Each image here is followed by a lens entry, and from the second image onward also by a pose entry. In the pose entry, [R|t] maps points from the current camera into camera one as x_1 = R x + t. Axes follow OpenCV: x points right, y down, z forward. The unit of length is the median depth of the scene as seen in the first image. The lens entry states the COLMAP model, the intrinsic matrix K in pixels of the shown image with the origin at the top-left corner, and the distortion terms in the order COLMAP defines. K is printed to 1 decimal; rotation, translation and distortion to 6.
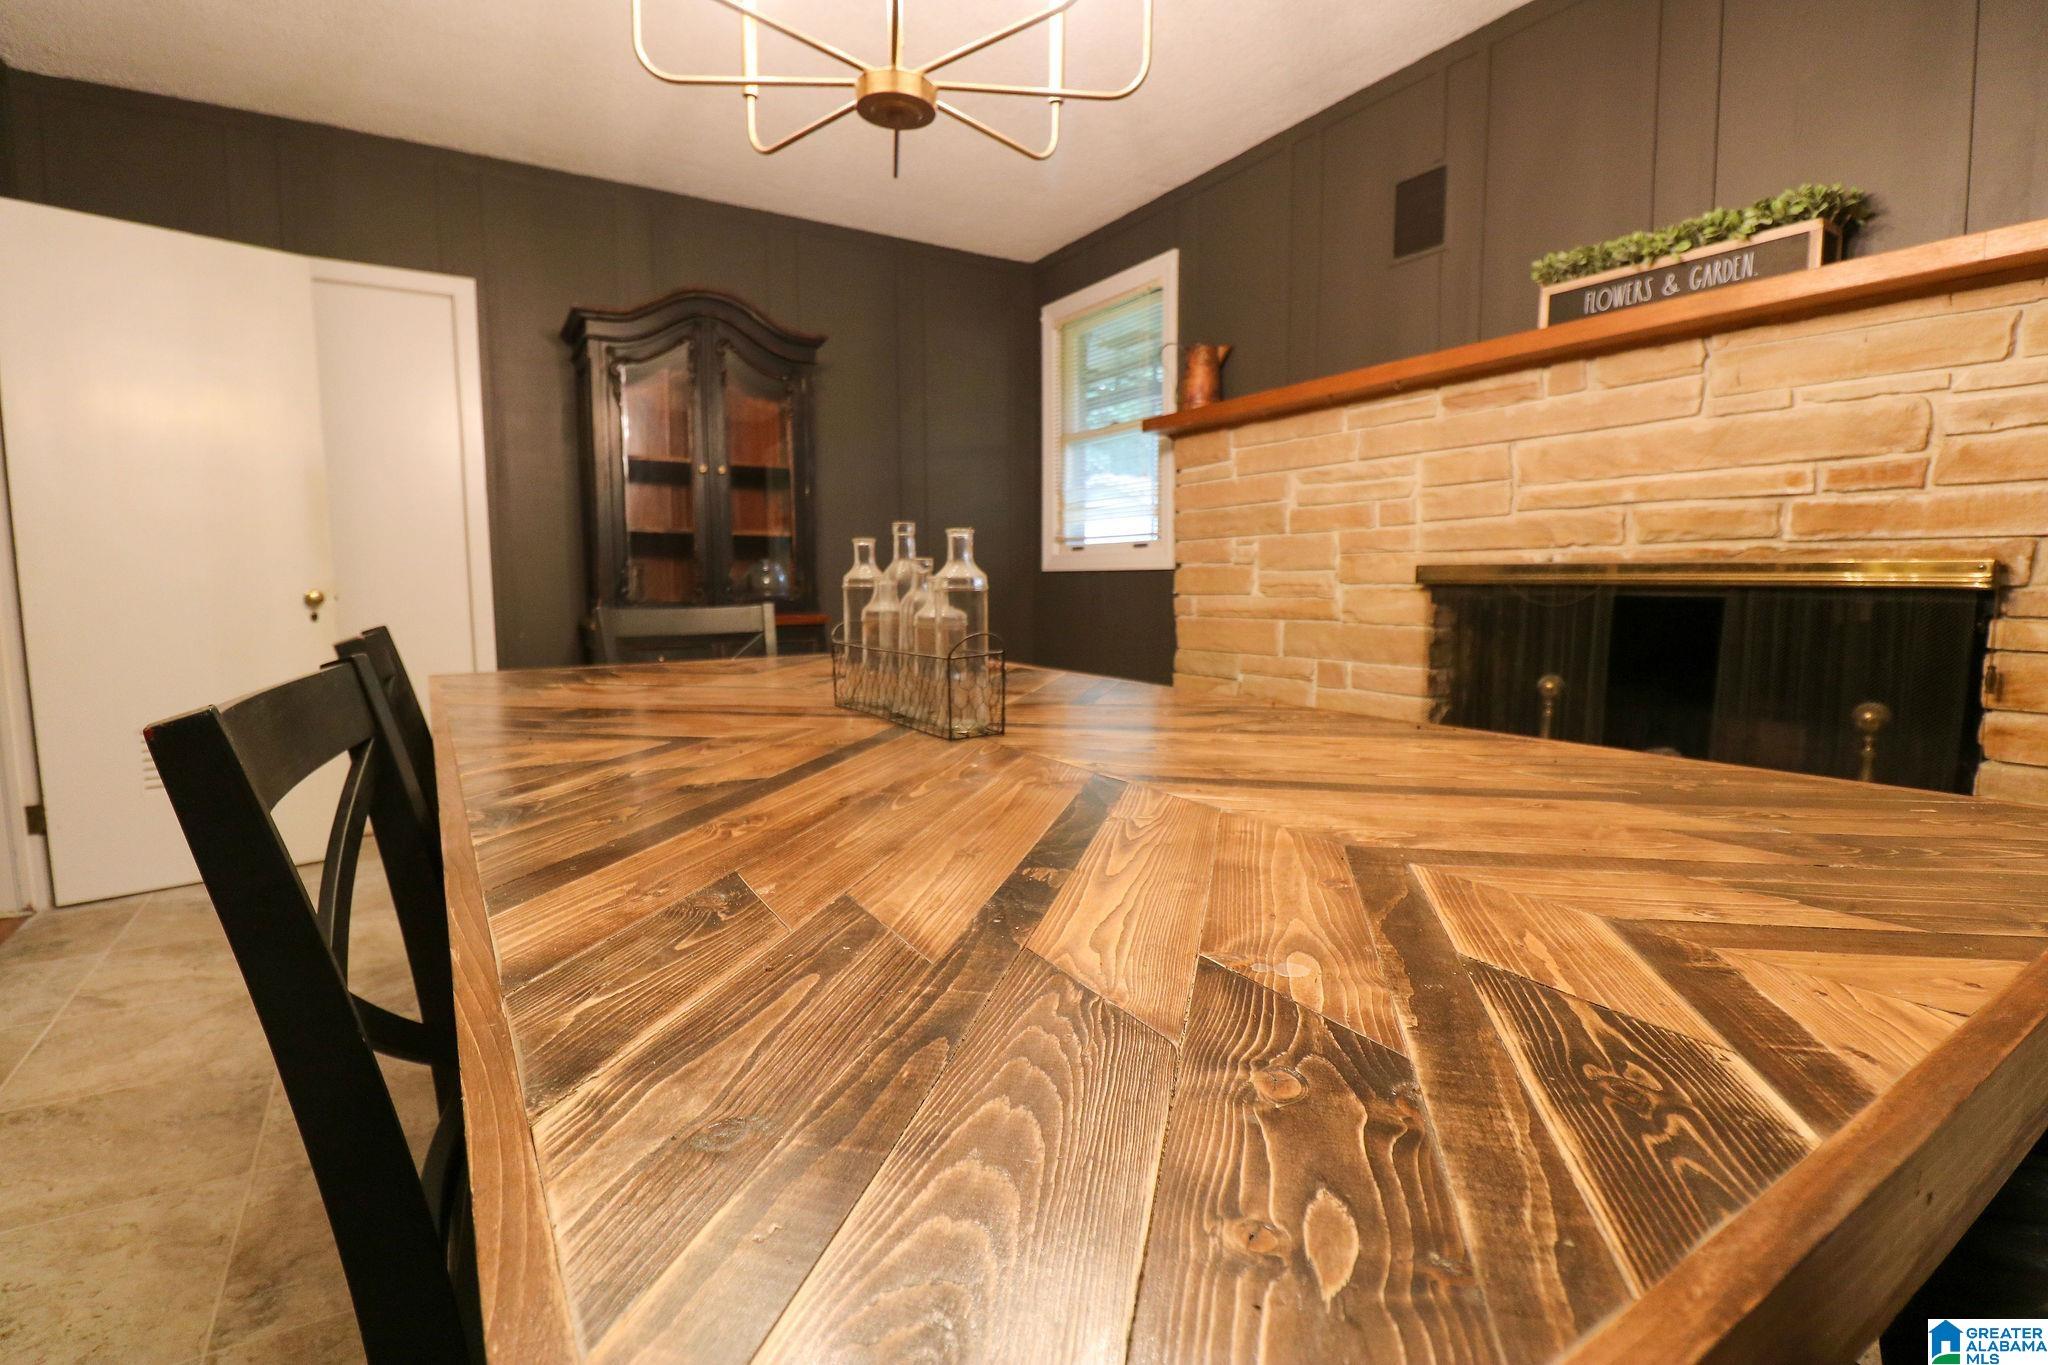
lens RADIAL K [[948.5, 0, 1027.7], [0, 948.5, 678.6], [0, 0, 1]] dist [0.002358, -0.013056]
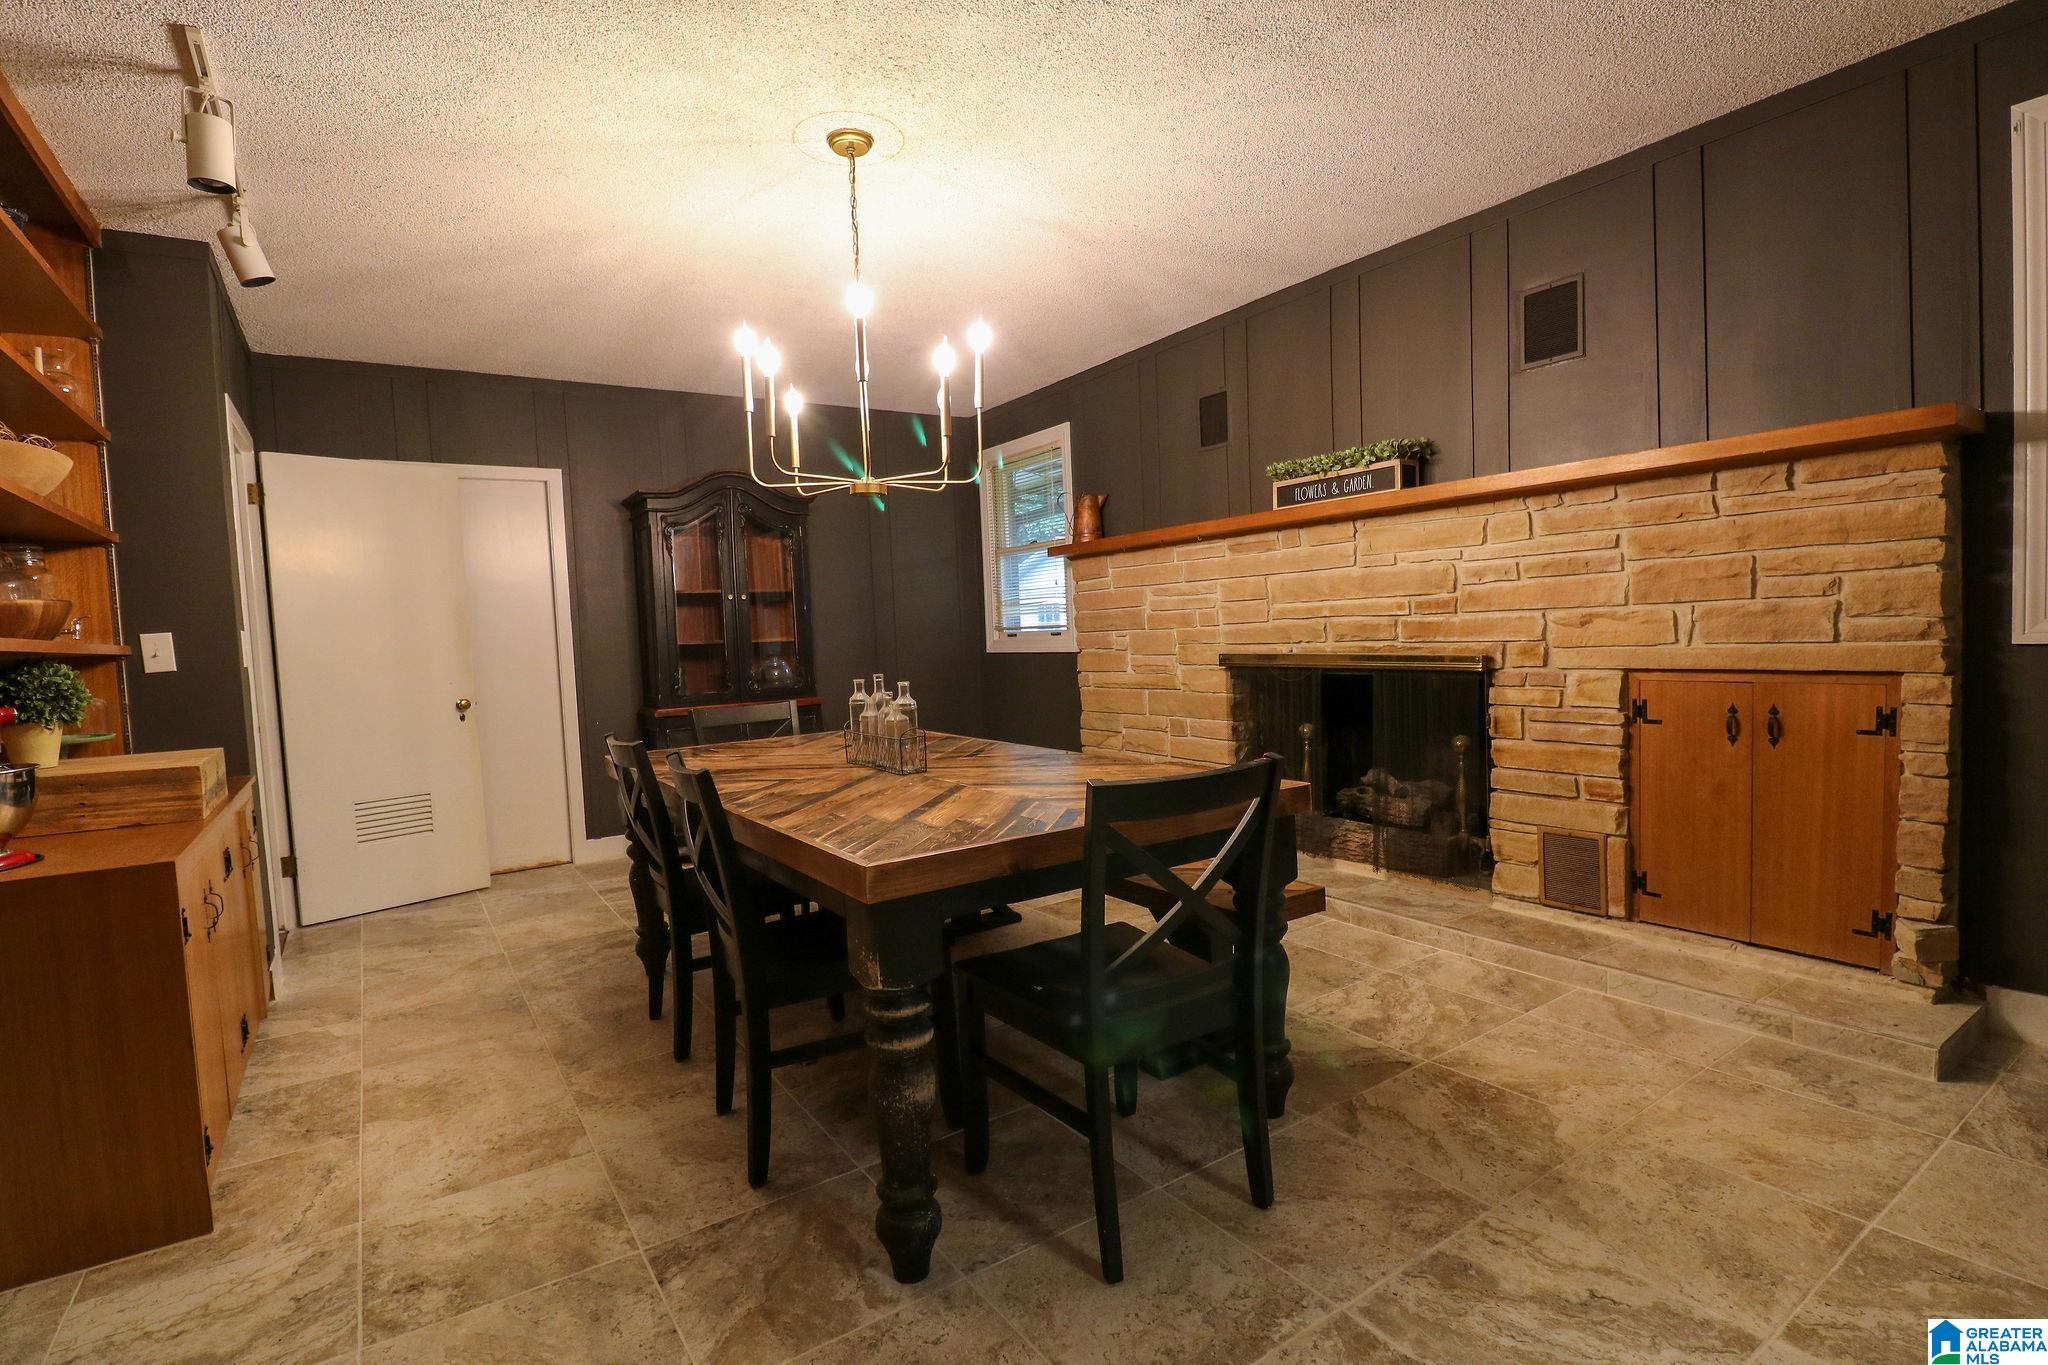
lens RADIAL K [[977.5, 0, 1030.3], [0, 977.5, 679.1], [0, 0, 1]] dist [0.015429, -0.015059]
pose [[0.998887, -0.040790, 0.023698, 0.084610], [0.041959, 0.997810, -0.051133, -0.015260], [-0.021560, 0.052070, 0.998411, -0.643951]]
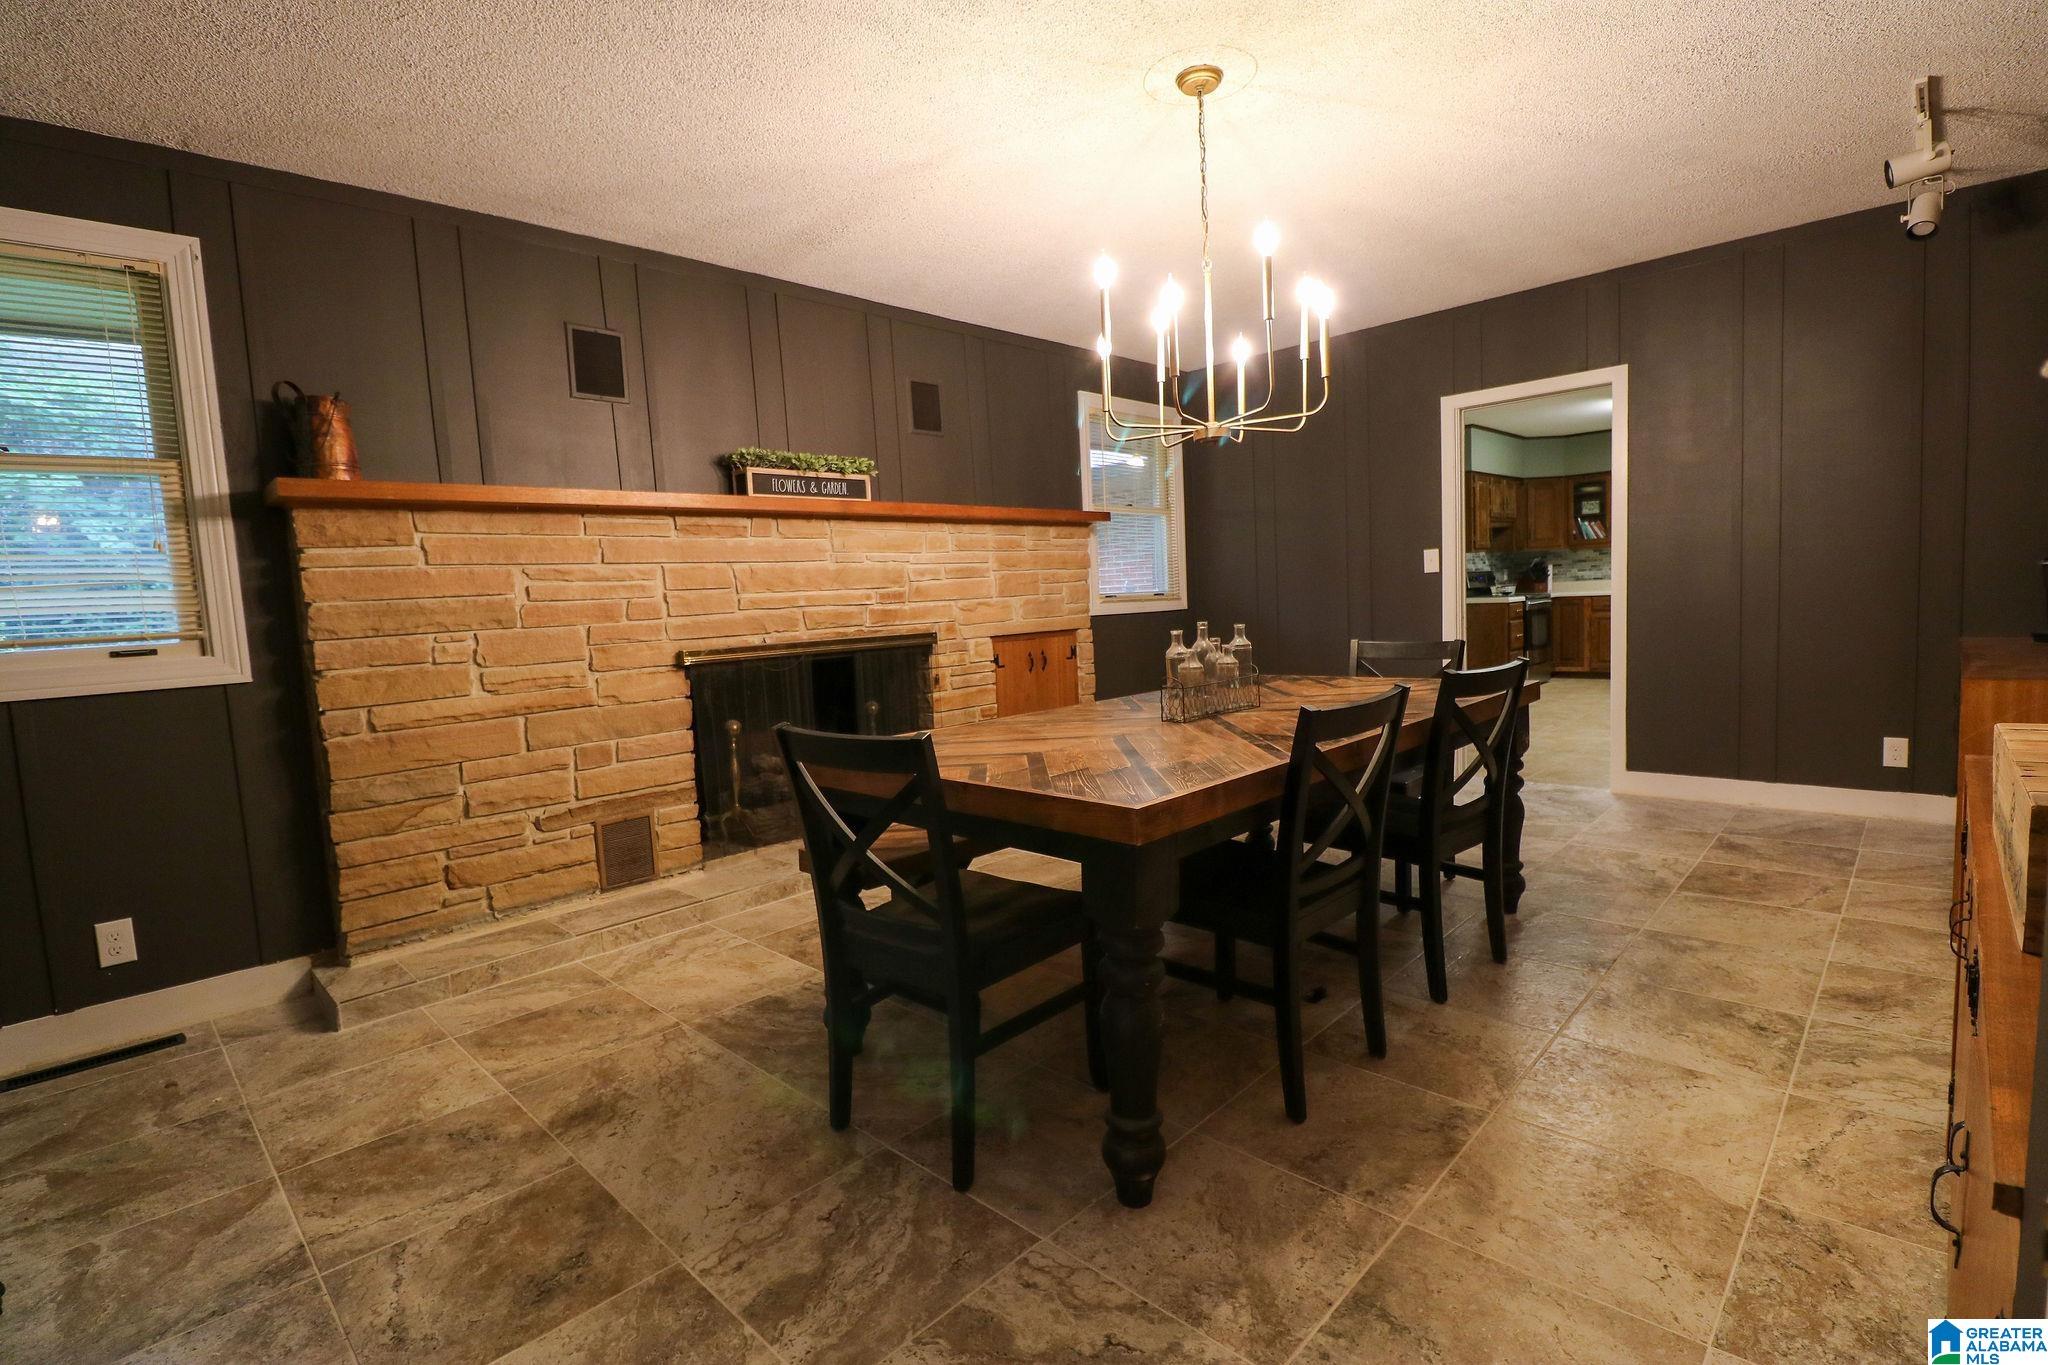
lens RADIAL K [[949.3, 0, 1026.8], [0, 949.3, 680.3], [0, 0, 1]] dist [0.002730, -0.010831]
pose [[-0.229234, -0.067910, 0.970999, -1.116548], [0.153586, 0.982543, 0.104976, -0.170306], [-0.961178, 0.173196, -0.214802, 0.989505]]
